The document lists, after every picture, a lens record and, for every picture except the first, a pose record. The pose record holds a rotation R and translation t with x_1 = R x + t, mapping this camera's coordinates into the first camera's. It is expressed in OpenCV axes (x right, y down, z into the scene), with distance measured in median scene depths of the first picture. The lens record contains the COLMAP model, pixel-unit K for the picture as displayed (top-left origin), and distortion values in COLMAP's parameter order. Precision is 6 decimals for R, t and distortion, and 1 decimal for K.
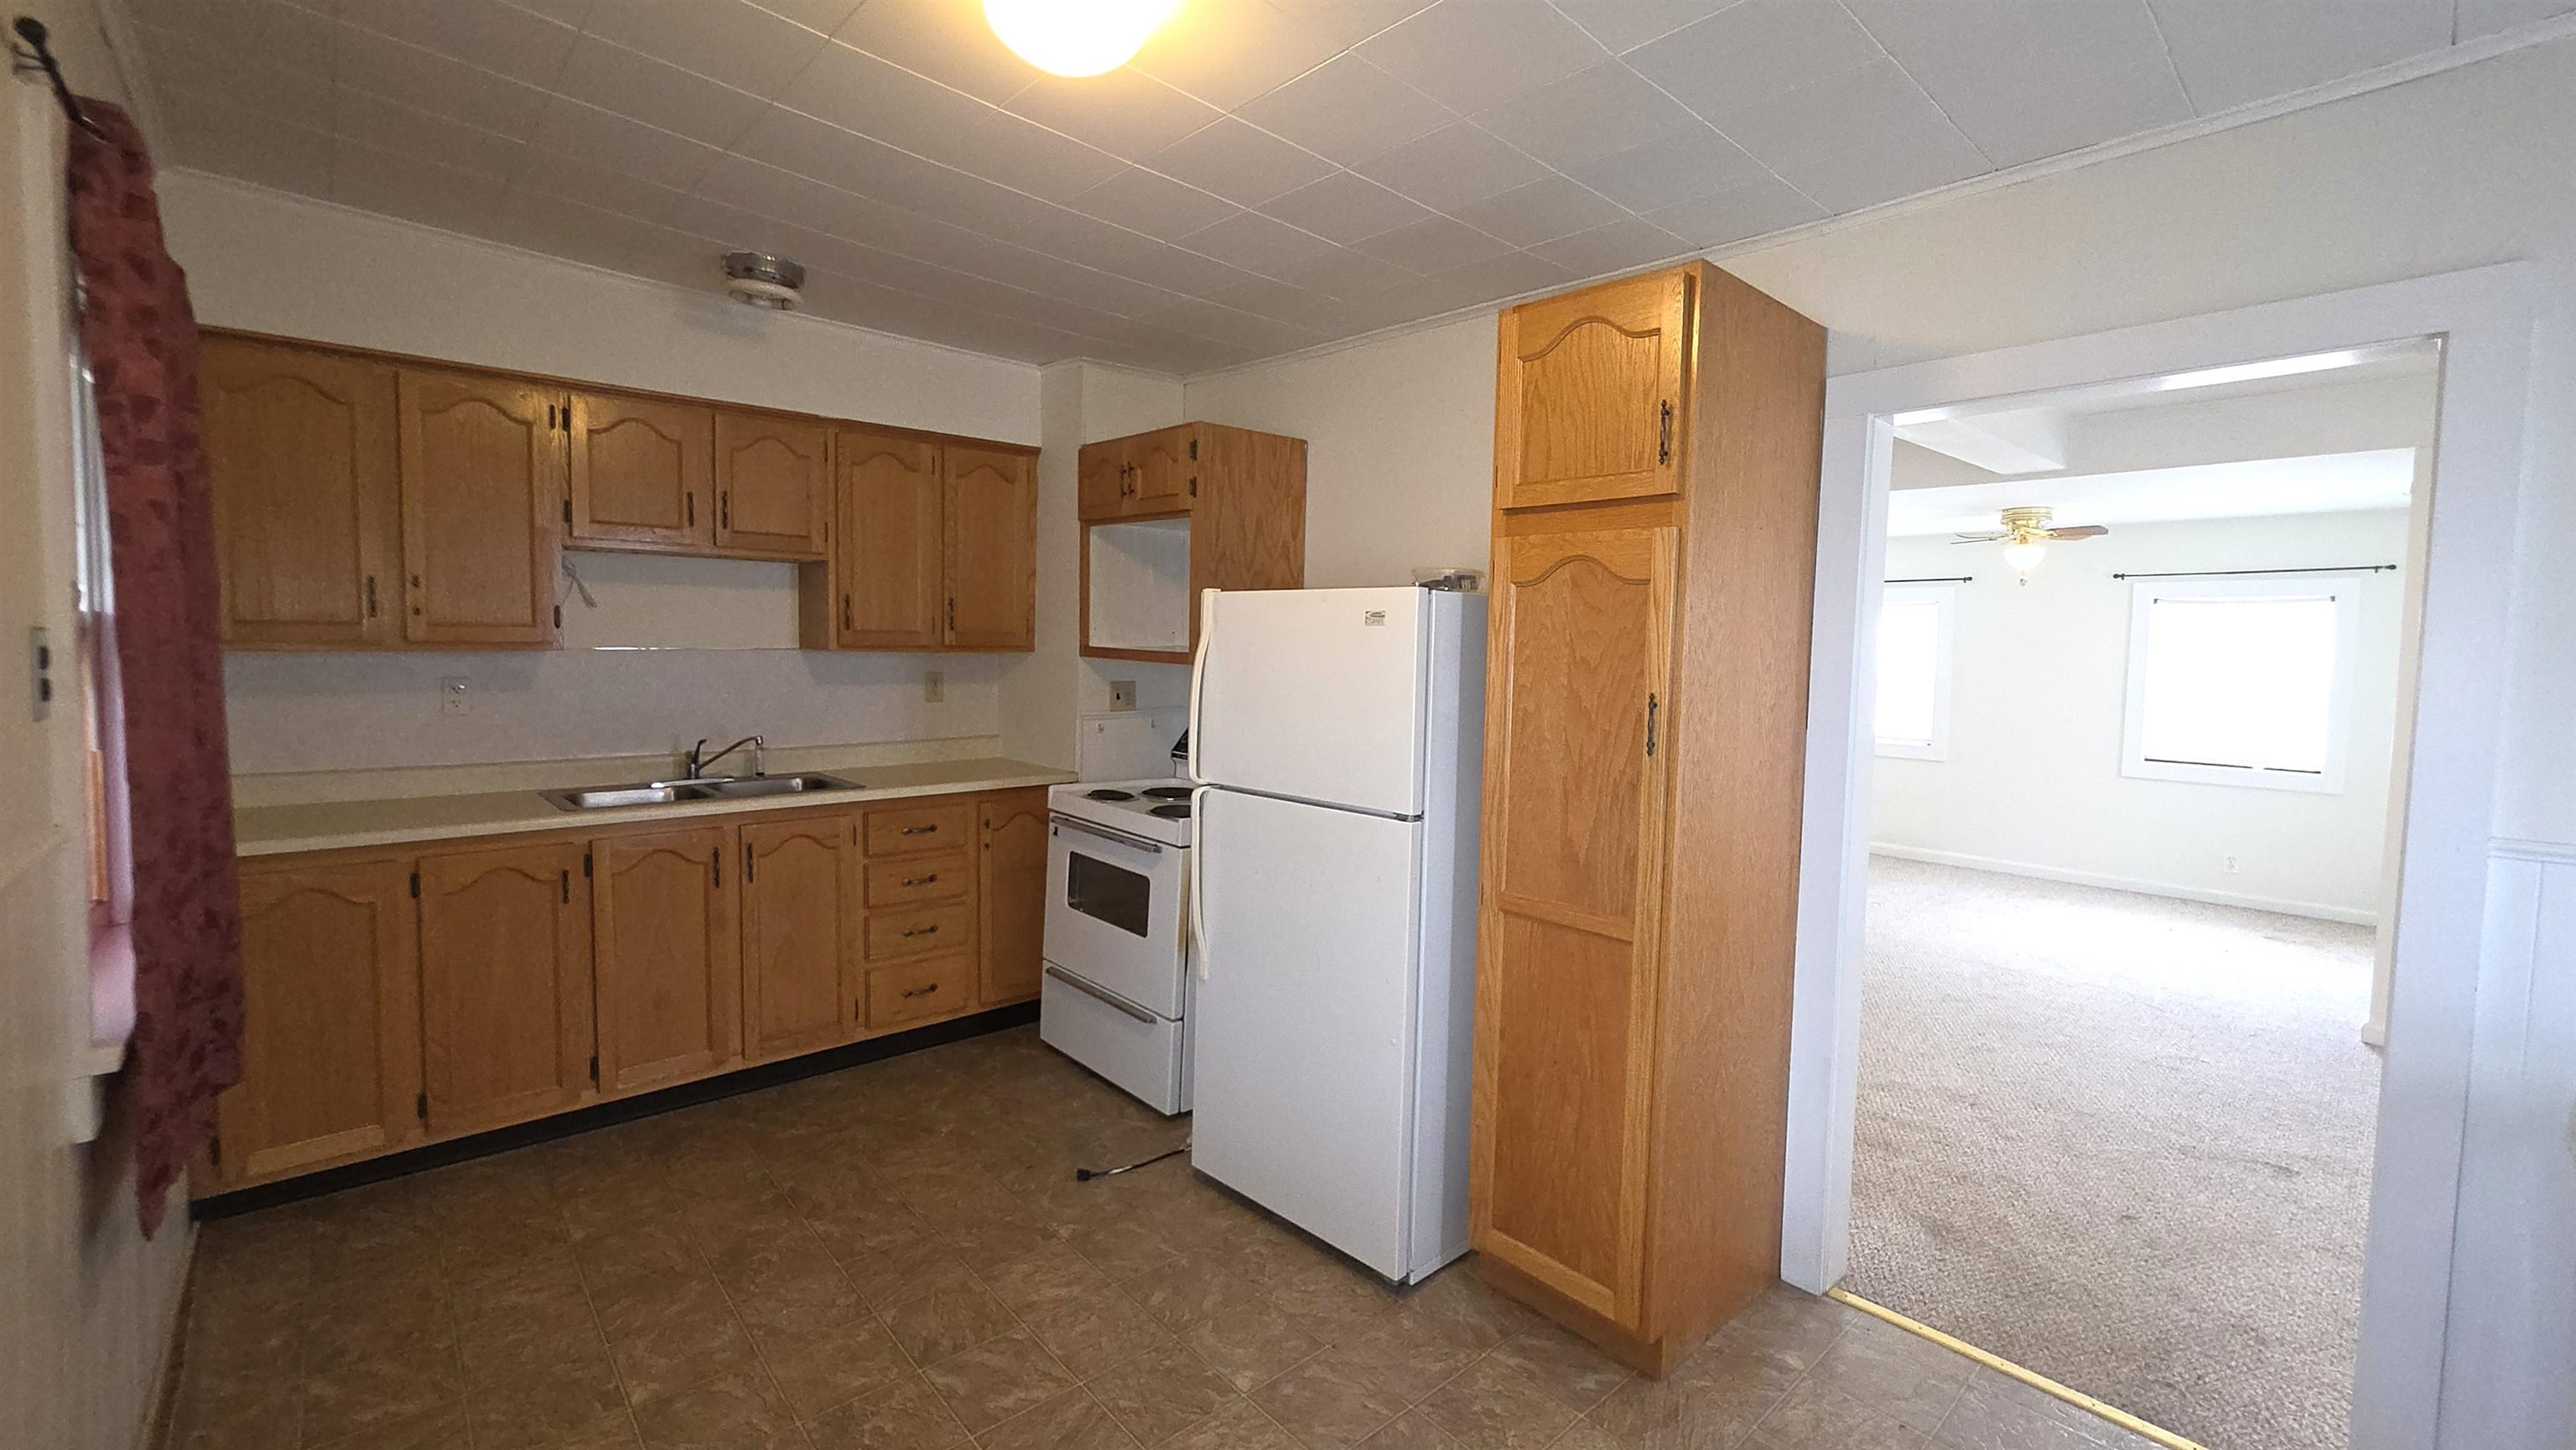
lens RADIAL K [[1072.2, 0, 1285.1], [0, 1072.2, 702.2], [0, 0, 1]] dist [0.000361, 0.000133]
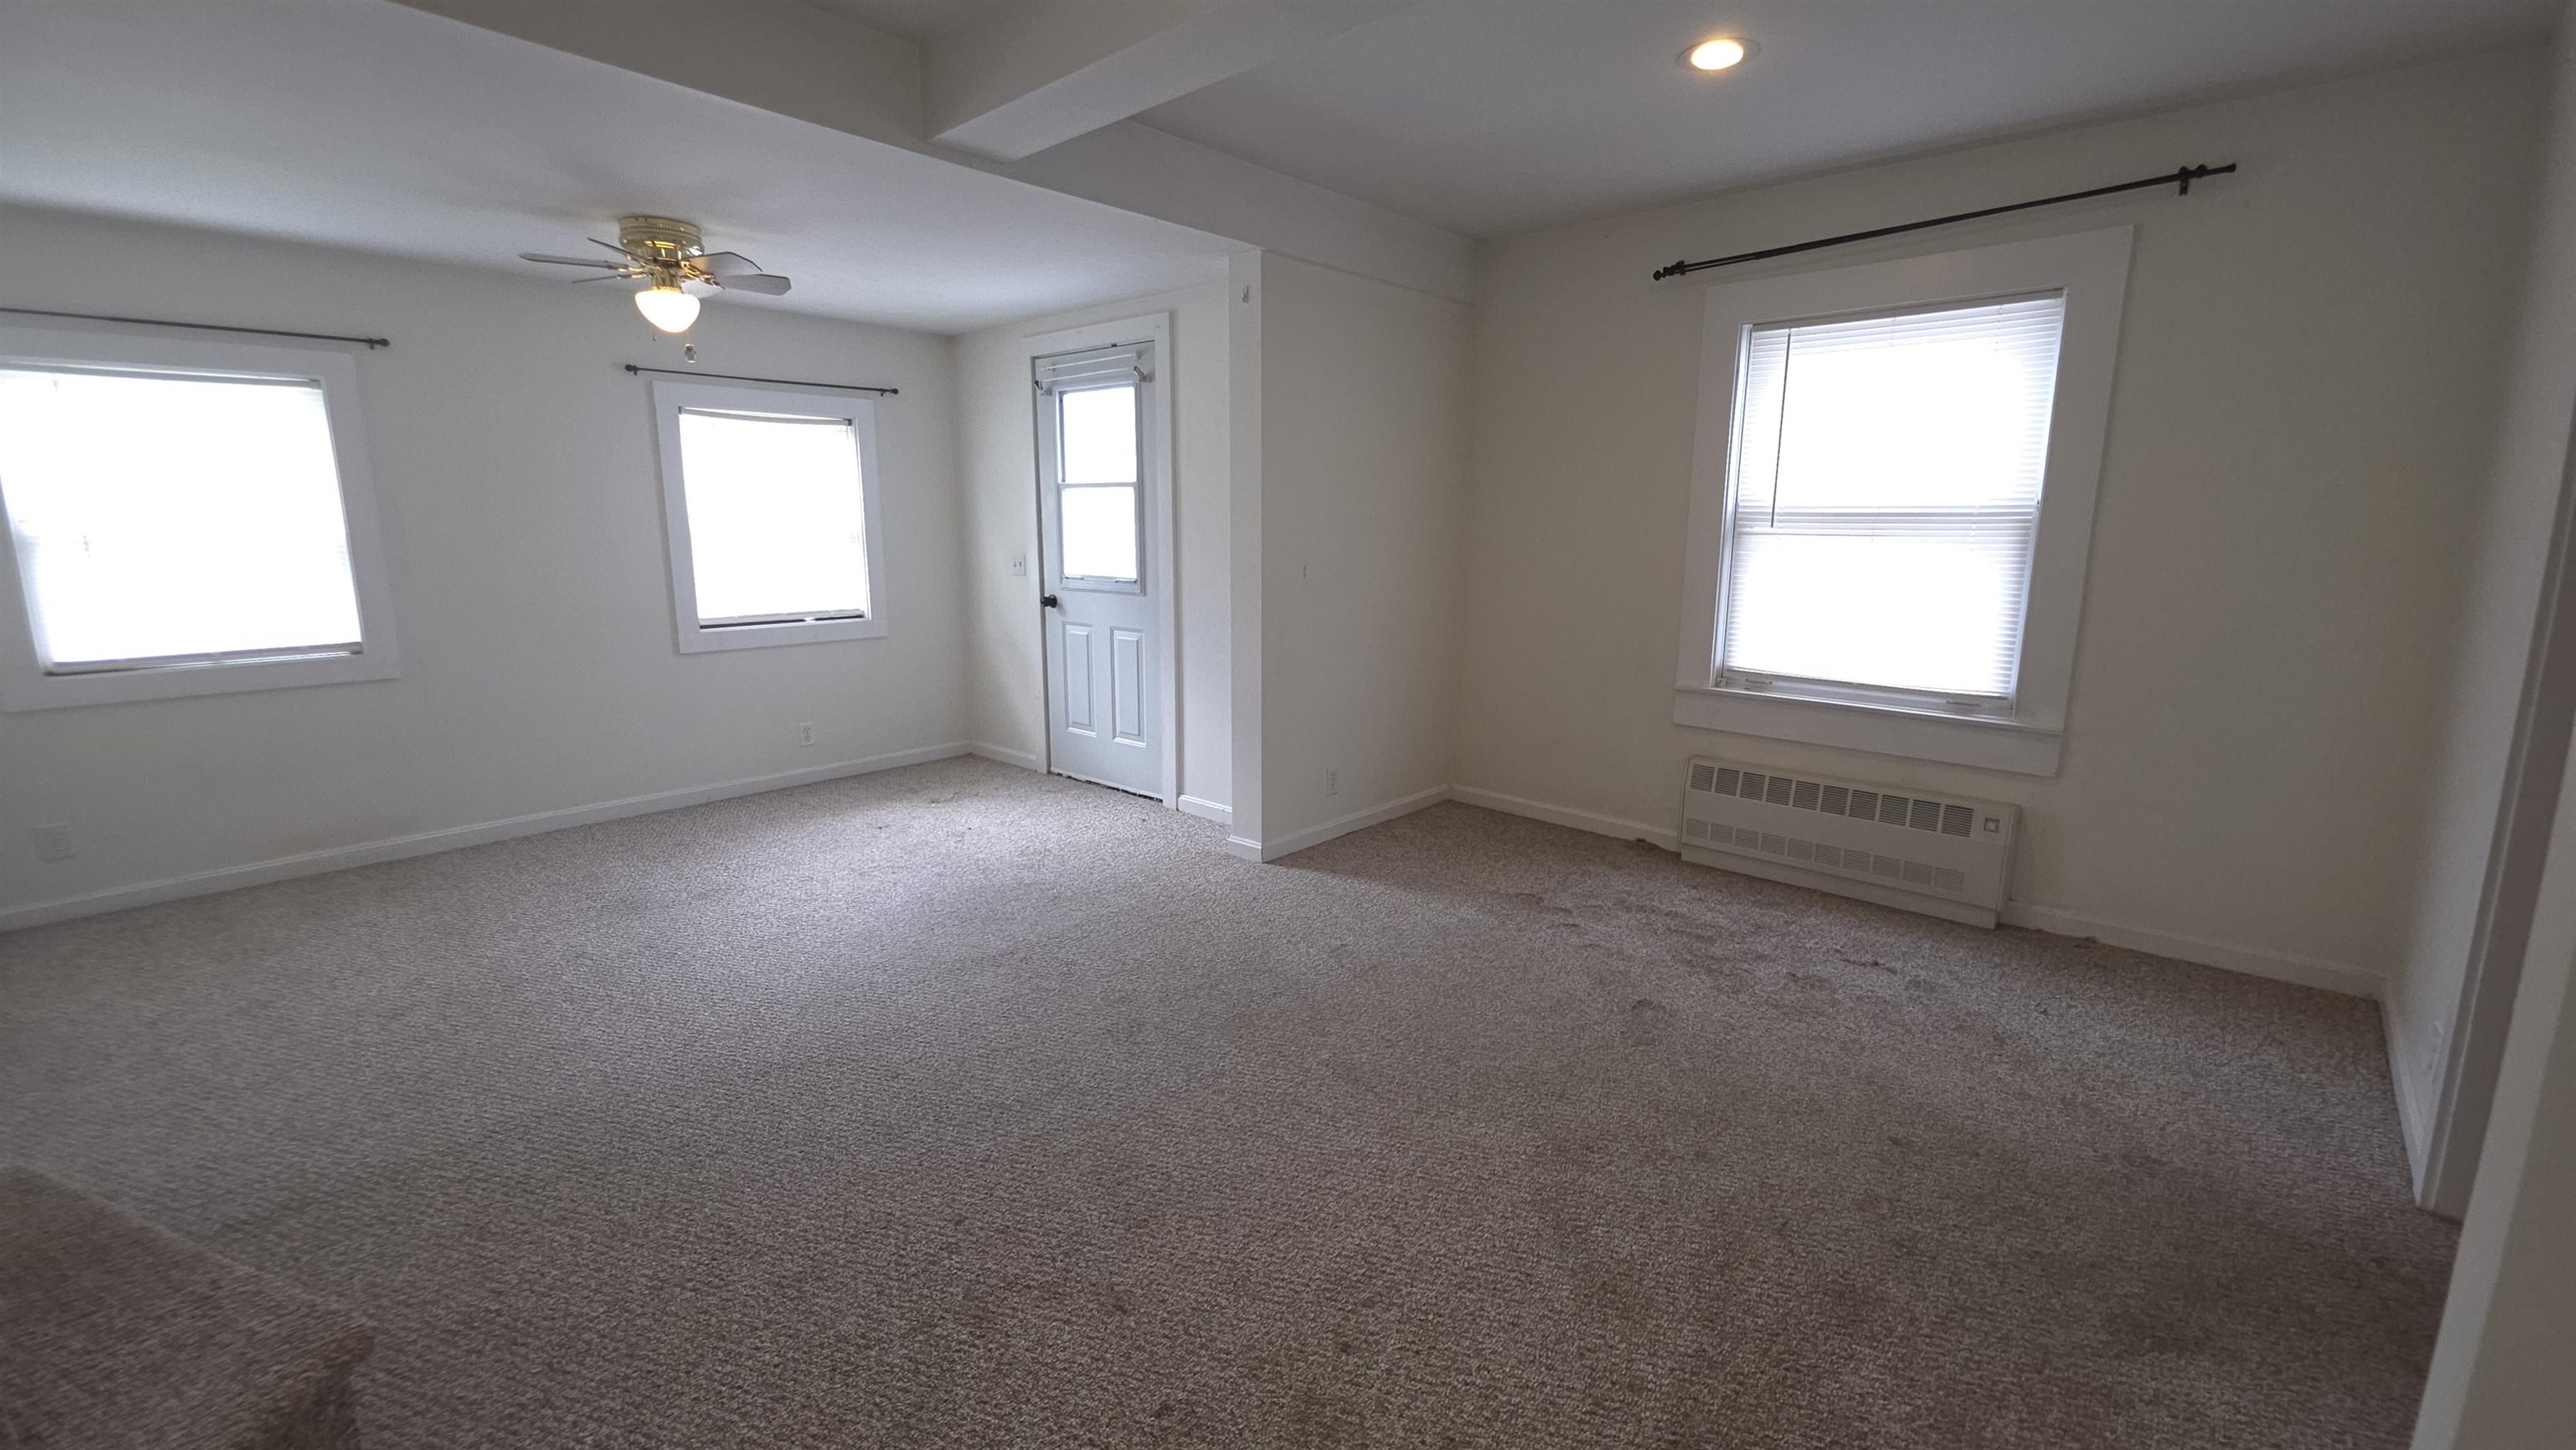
lens RADIAL K [[1026.9, 0, 1283.1], [0, 1026.9, 705.5], [0, 0, 1]] dist [0.012473, -0.007798]
pose [[-0.081403, -0.195006, 0.977418, 0.065883], [0.057799, 0.978099, 0.199956, -0.018125], [-0.995004, 0.072771, -0.068349, 0.839795]]
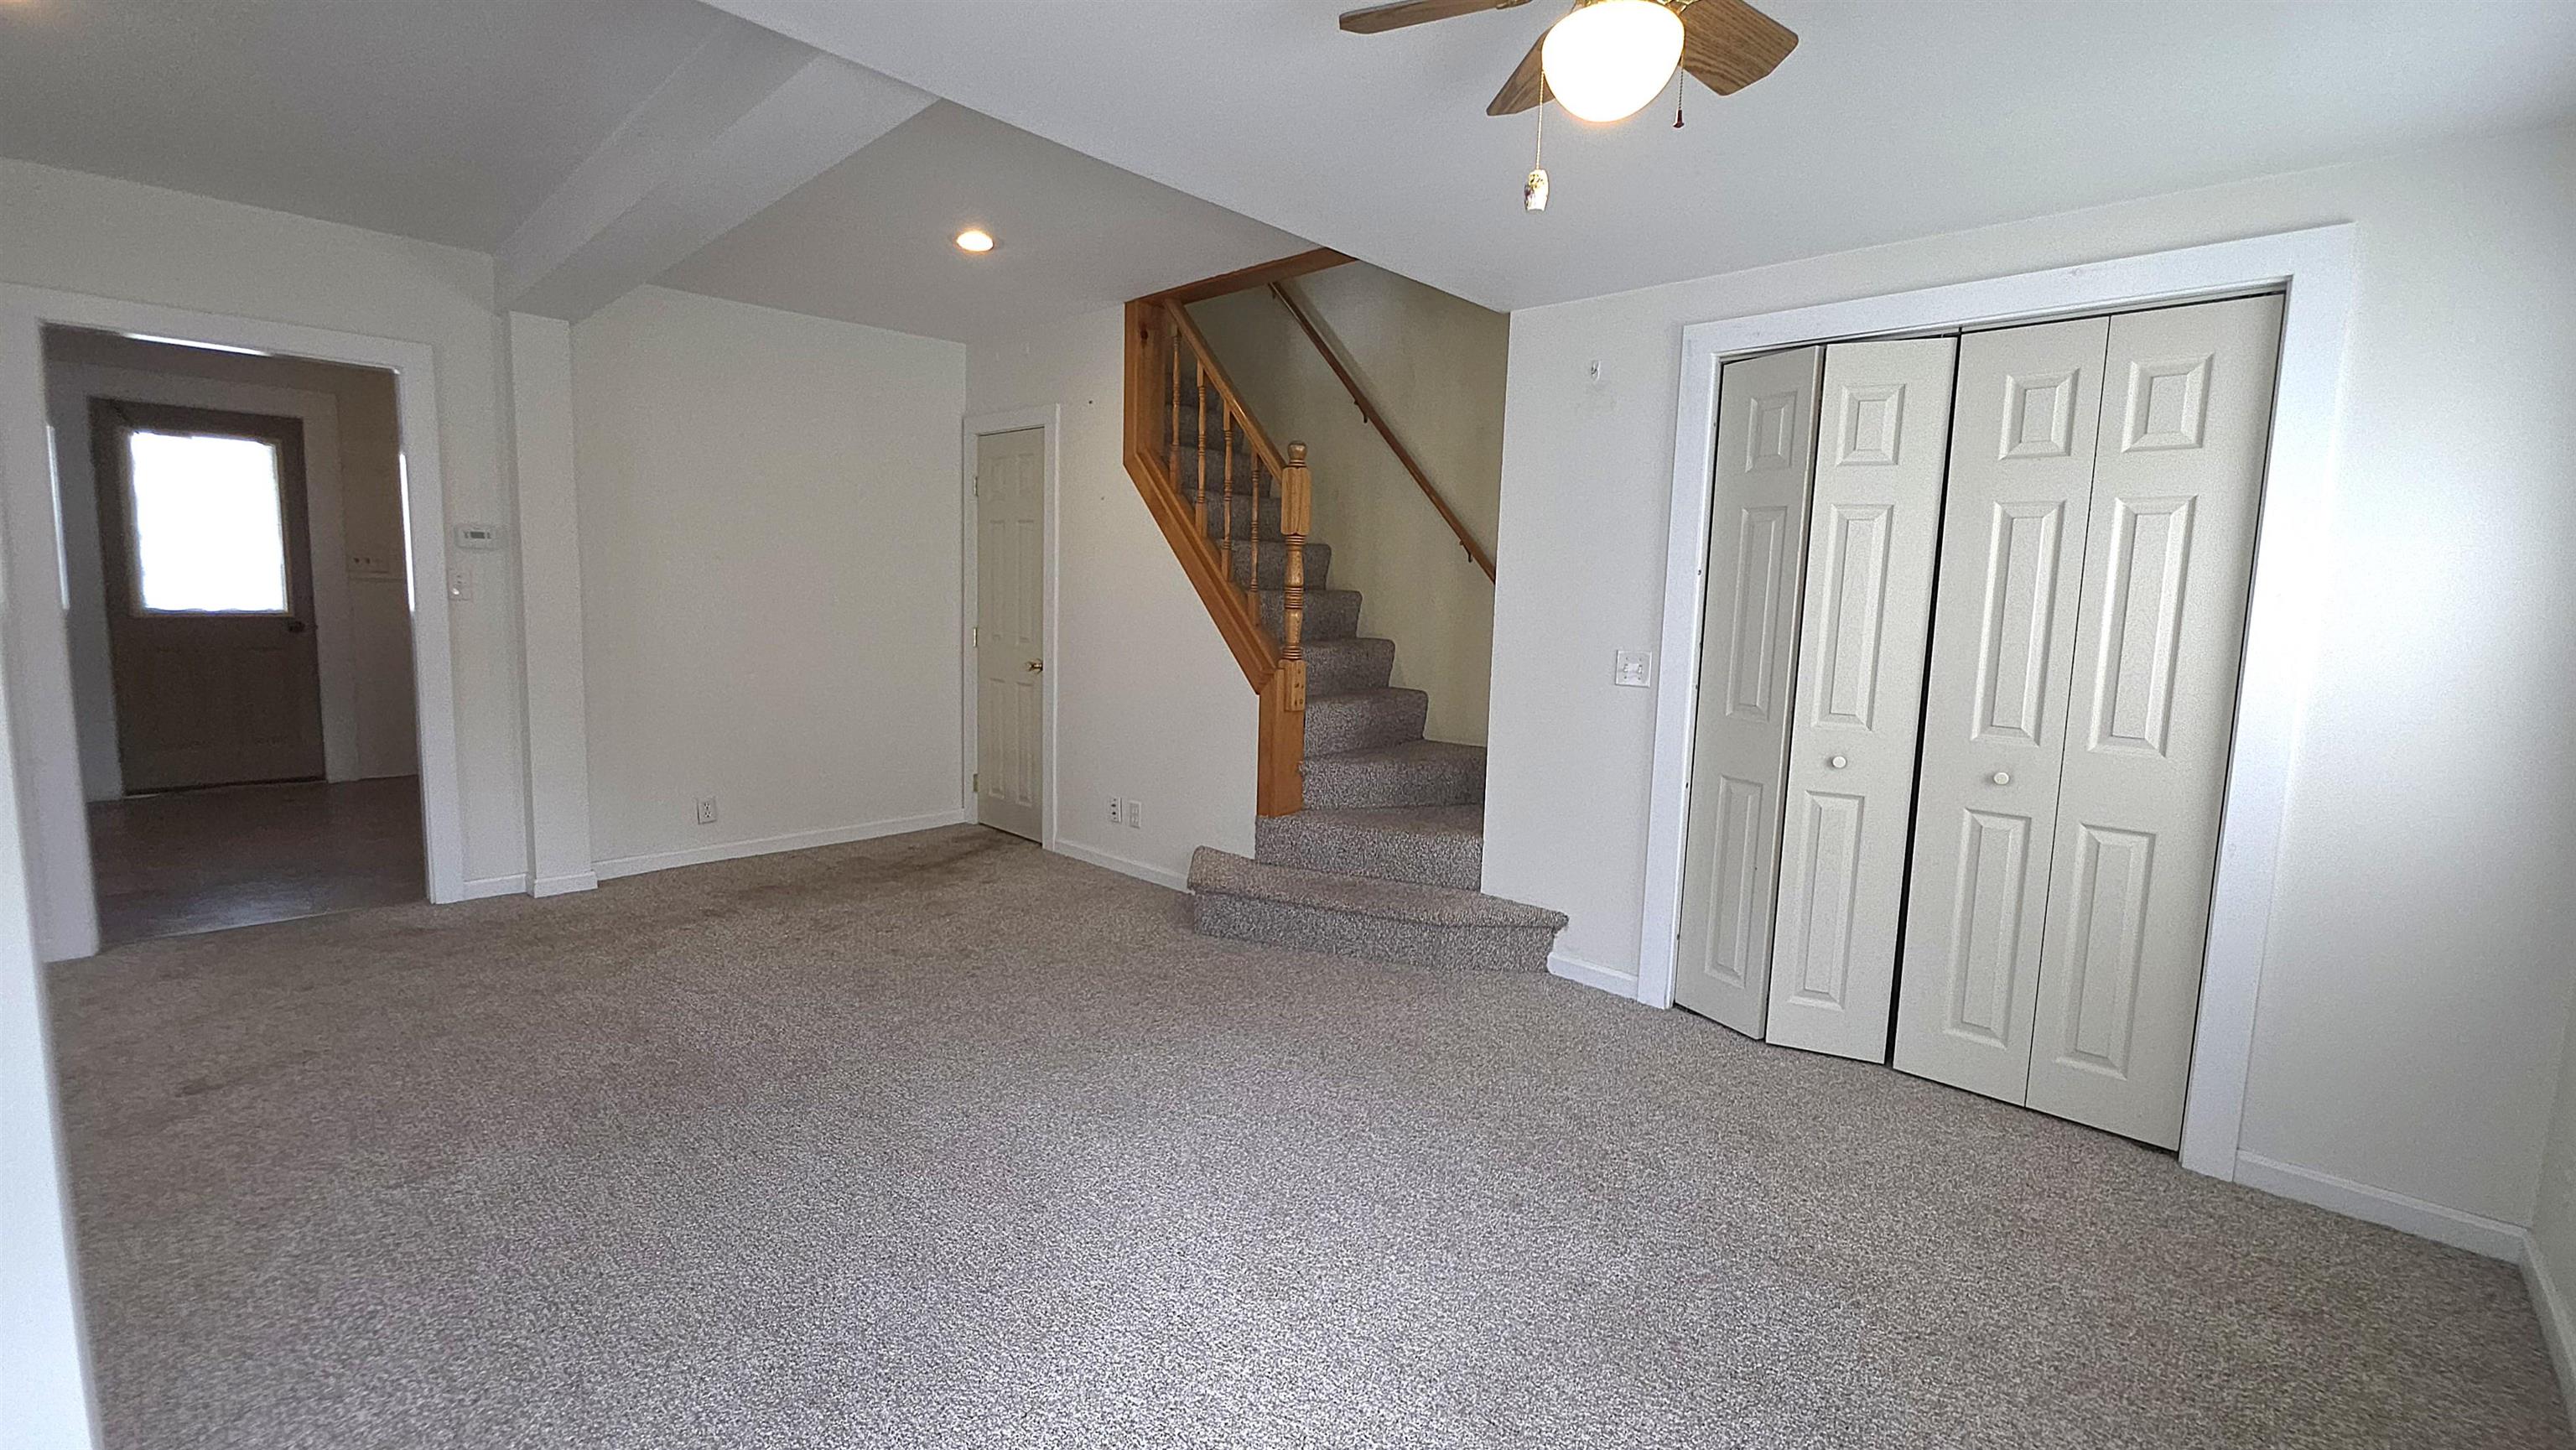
lens RADIAL K [[1035.1, 0, 1283.0], [0, 1035.1, 705.3], [0, 0, 1]] dist [-0.002296, -0.000043]
pose [[0.073076, 0.096047, -0.992691, 1.087755], [-0.087755, 0.992111, 0.089531, -0.008517], [0.993458, 0.080571, 0.080928, 1.081979]]
